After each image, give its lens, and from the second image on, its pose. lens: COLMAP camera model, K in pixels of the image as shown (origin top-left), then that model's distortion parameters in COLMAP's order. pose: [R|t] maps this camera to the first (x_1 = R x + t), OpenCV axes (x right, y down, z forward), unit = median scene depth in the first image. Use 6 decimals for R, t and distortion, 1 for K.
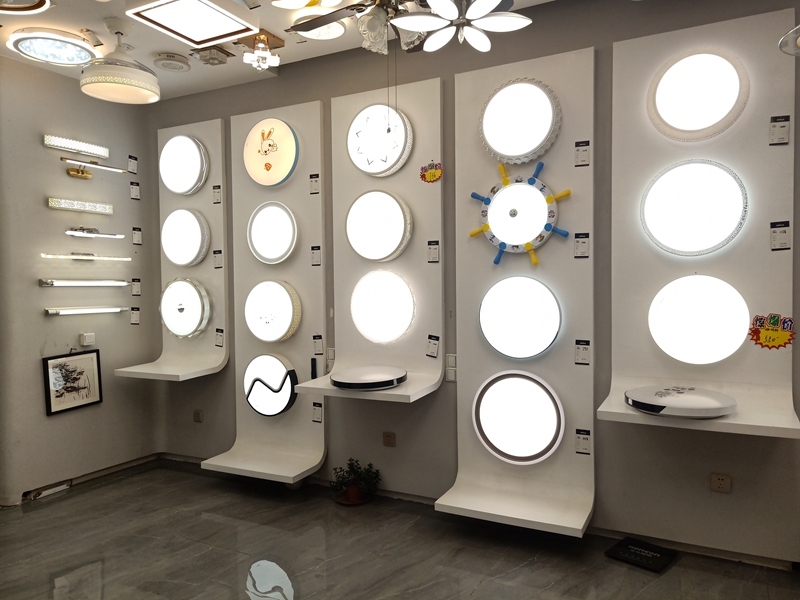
lens RADIAL K [[600.8, 0, 398.4], [0, 600.8, 302.5], [0, 0, 1]] dist [0.050739, -0.032824]
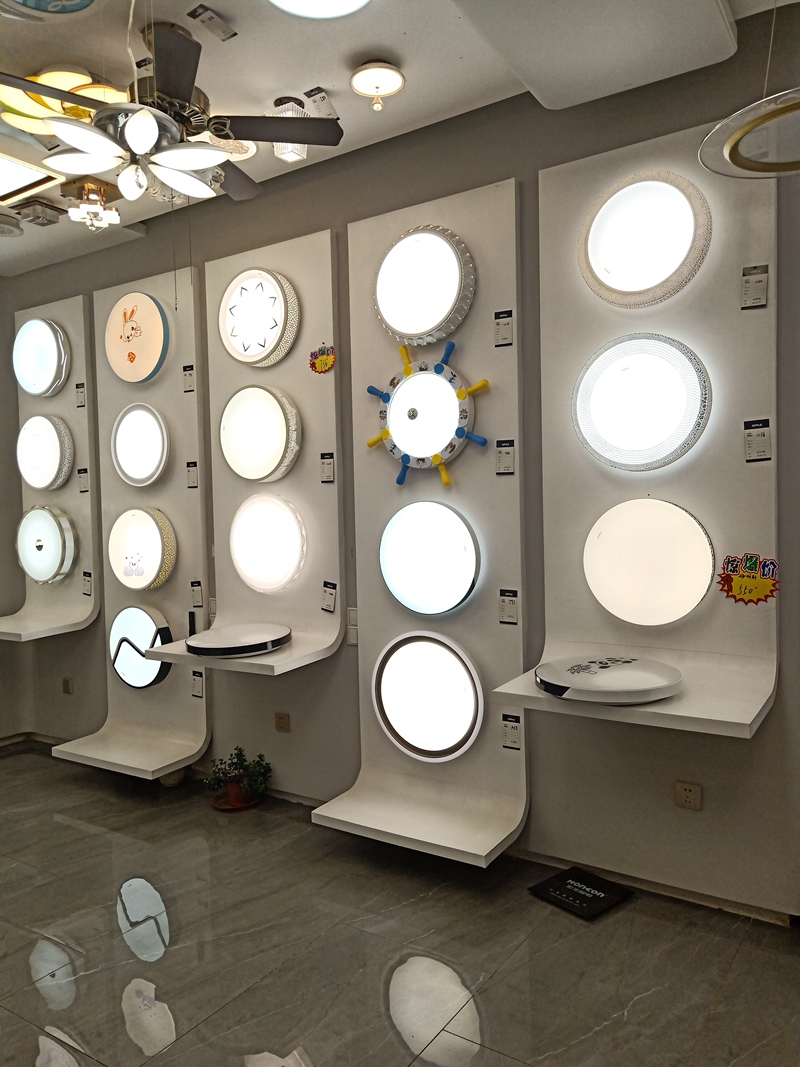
lens RADIAL K [[801.4, 0, 396.9], [0, 801.4, 530.1], [0, 0, 1]] dist [0.050739, -0.032824]
pose [[0.994585, -0.009346, -0.103501, 0.243814], [0.009974, 0.999935, 0.005546, -0.013223], [0.103443, -0.006548, 0.994614, 0.037004]]
